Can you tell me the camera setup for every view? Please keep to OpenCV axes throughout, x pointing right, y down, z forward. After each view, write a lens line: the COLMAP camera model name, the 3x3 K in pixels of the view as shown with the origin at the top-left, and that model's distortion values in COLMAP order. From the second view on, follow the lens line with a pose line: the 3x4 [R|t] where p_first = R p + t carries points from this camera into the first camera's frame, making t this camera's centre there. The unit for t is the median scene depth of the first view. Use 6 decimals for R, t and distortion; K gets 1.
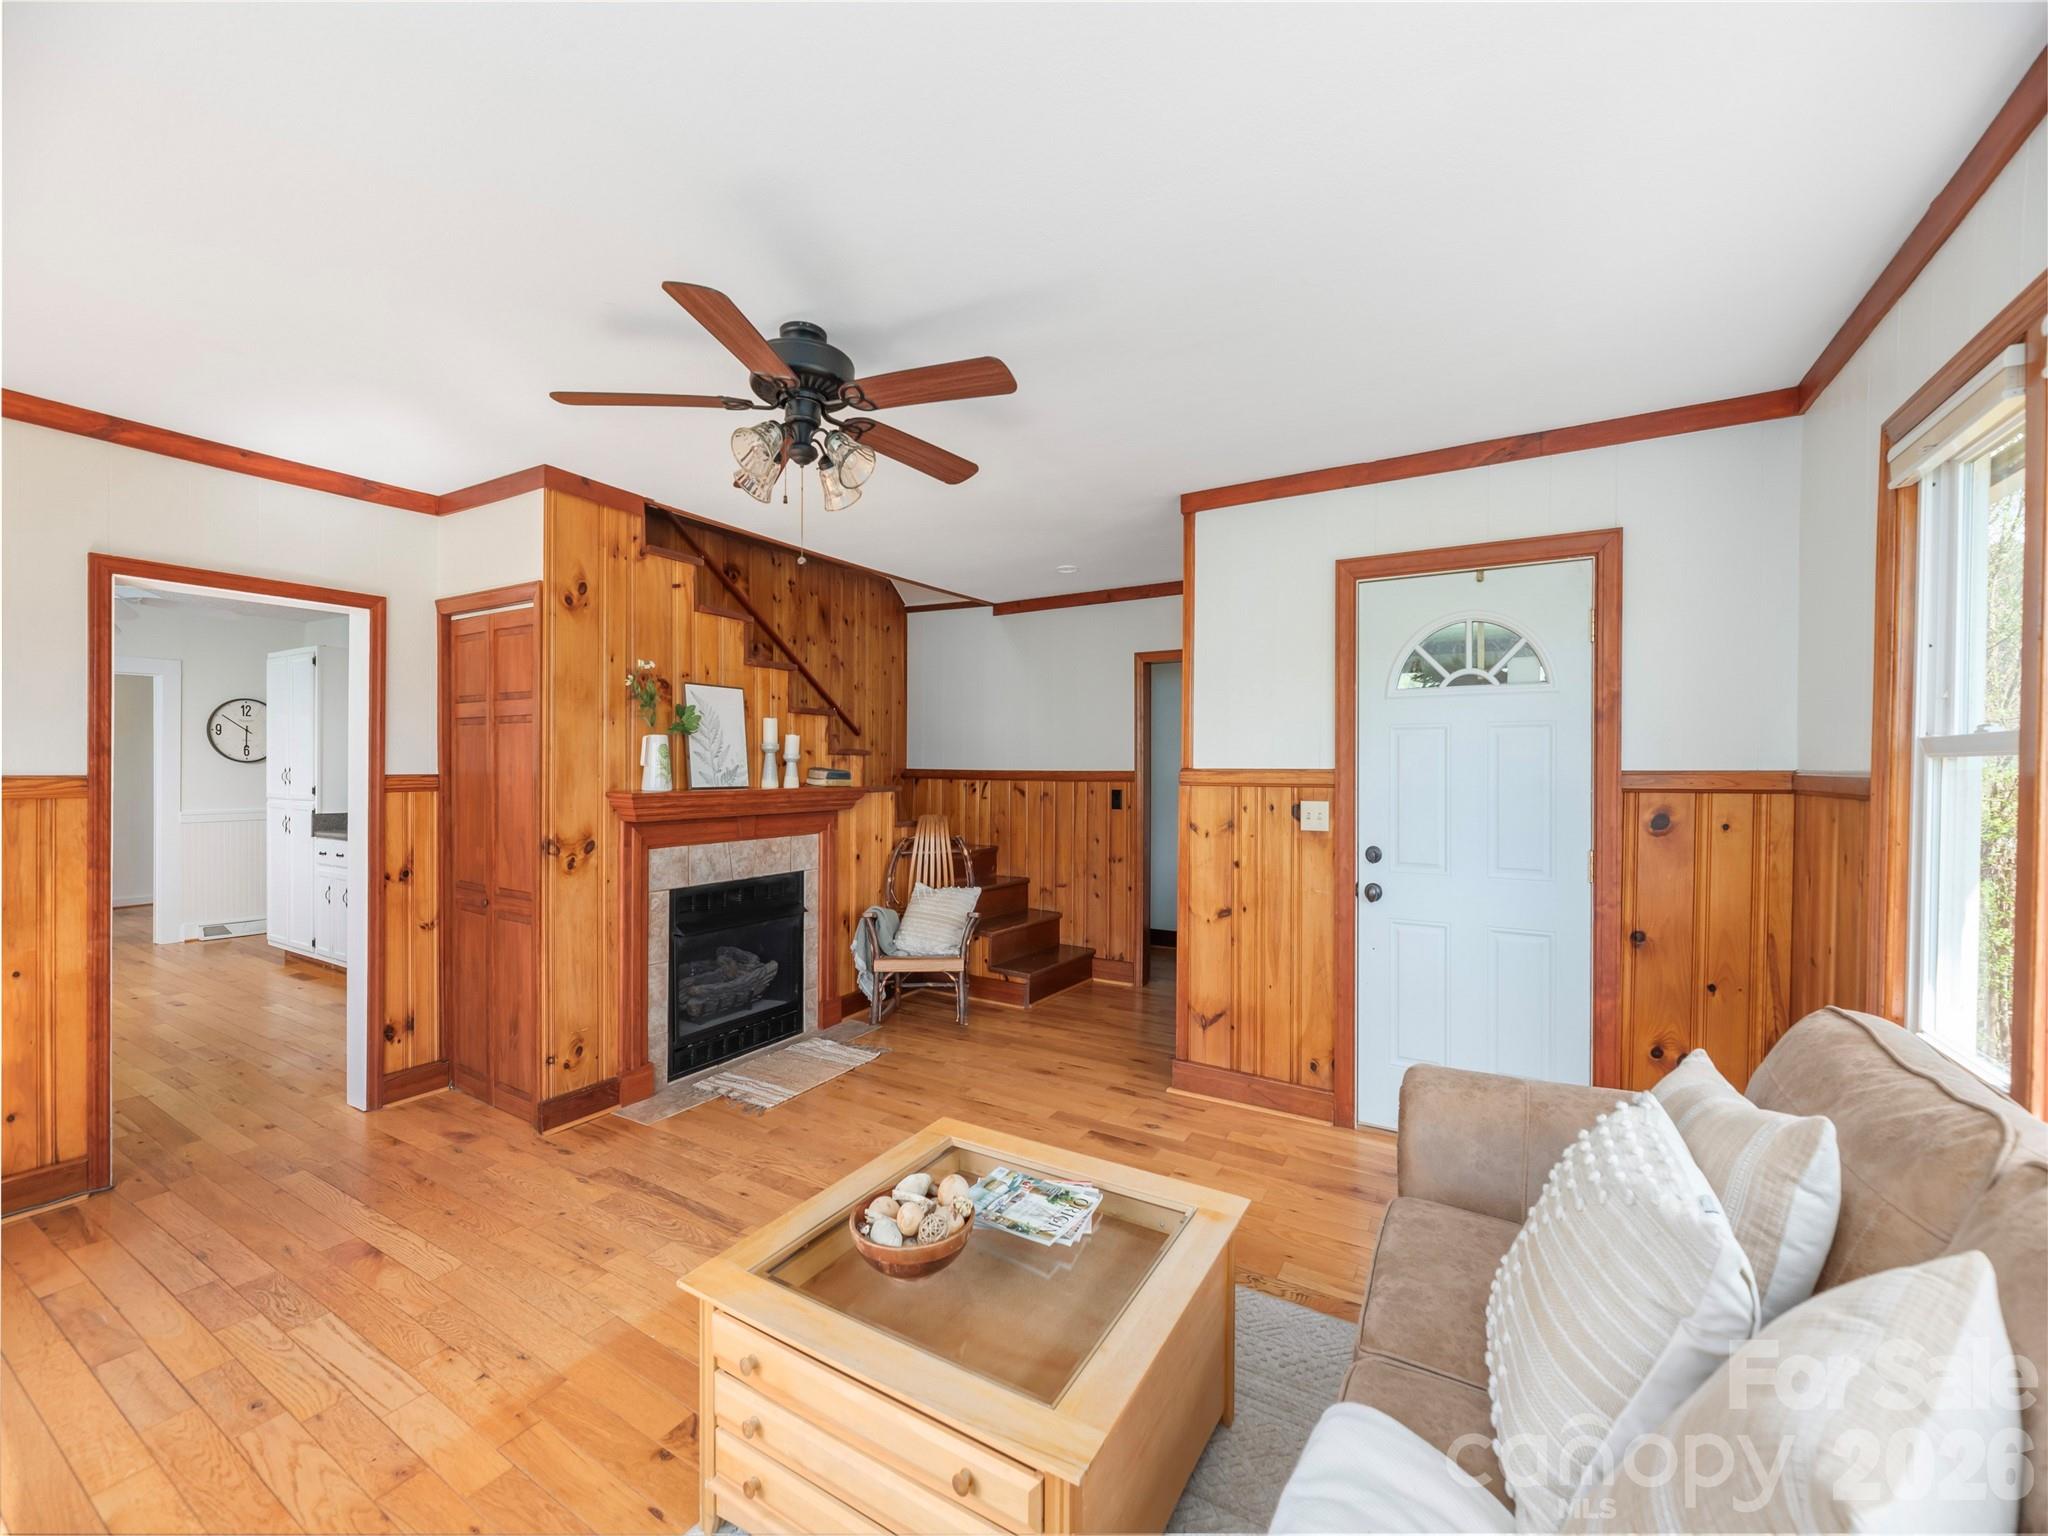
lens RADIAL K [[838.3, 0, 1039.0], [0, 838.3, 764.1], [0, 0, 1]] dist [-0.006019, 0.001165]
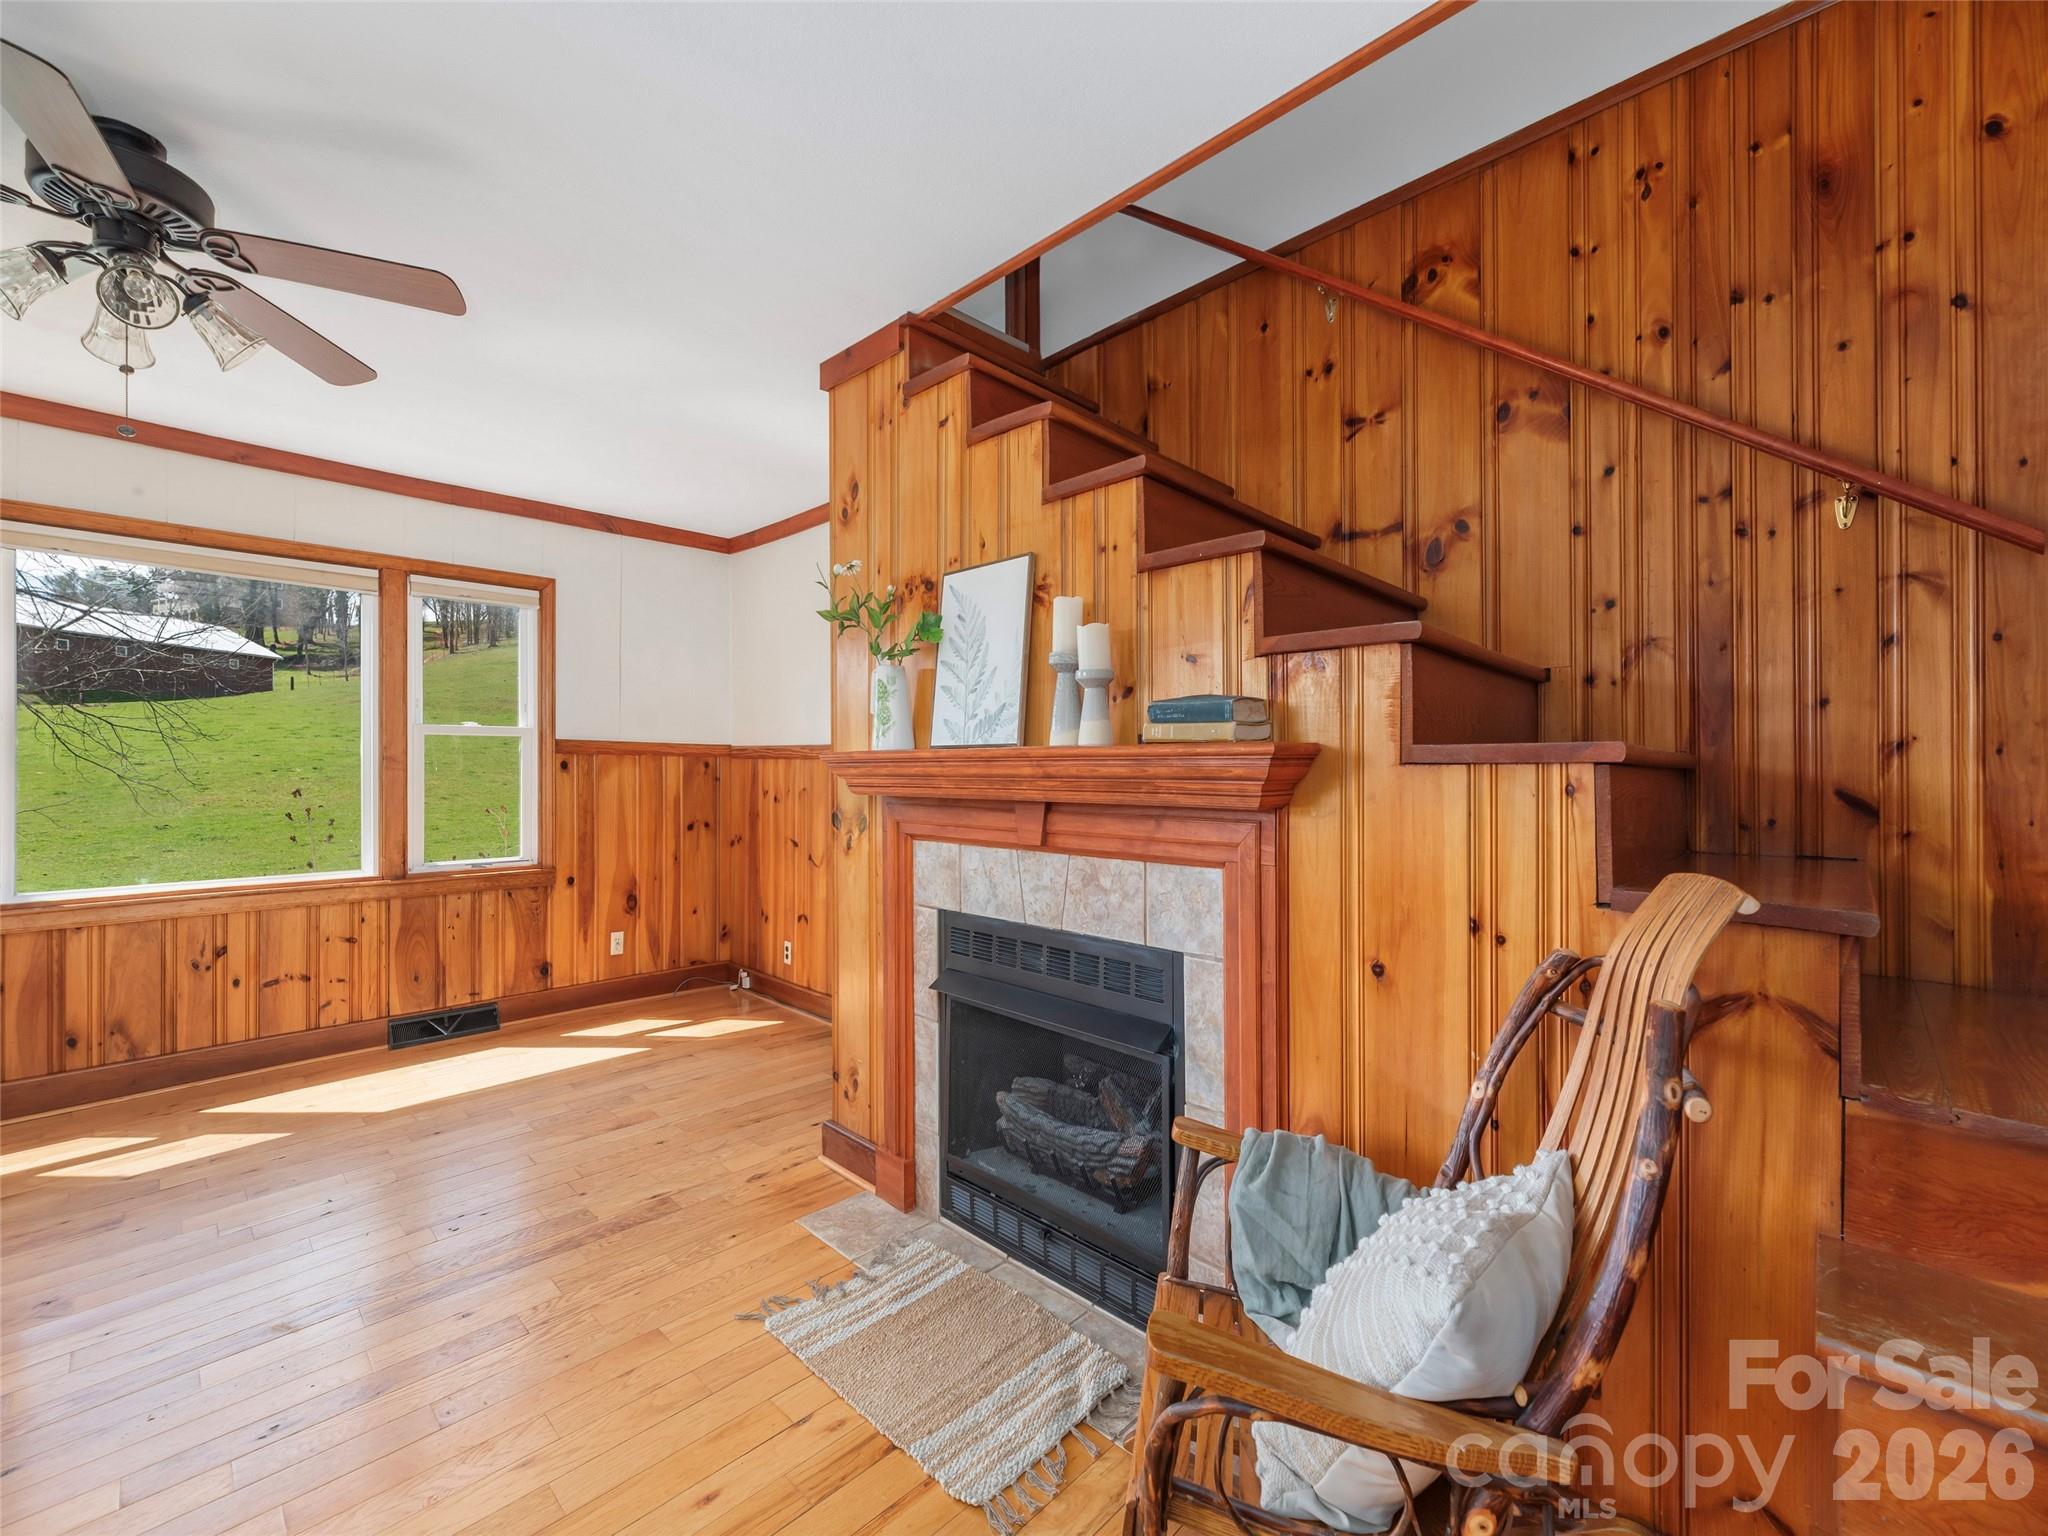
lens RADIAL K [[838.3, 0, 1006.1], [0, 838.3, 766.0], [0, 0, 1]] dist [-0.006019, 0.001165]
pose [[-0.251919, -0.002244, -0.967746, 0.161163], [0.005602, 0.999977, -0.003777, 0.046357], [0.967732, -0.006373, -0.251900, 1.243714]]
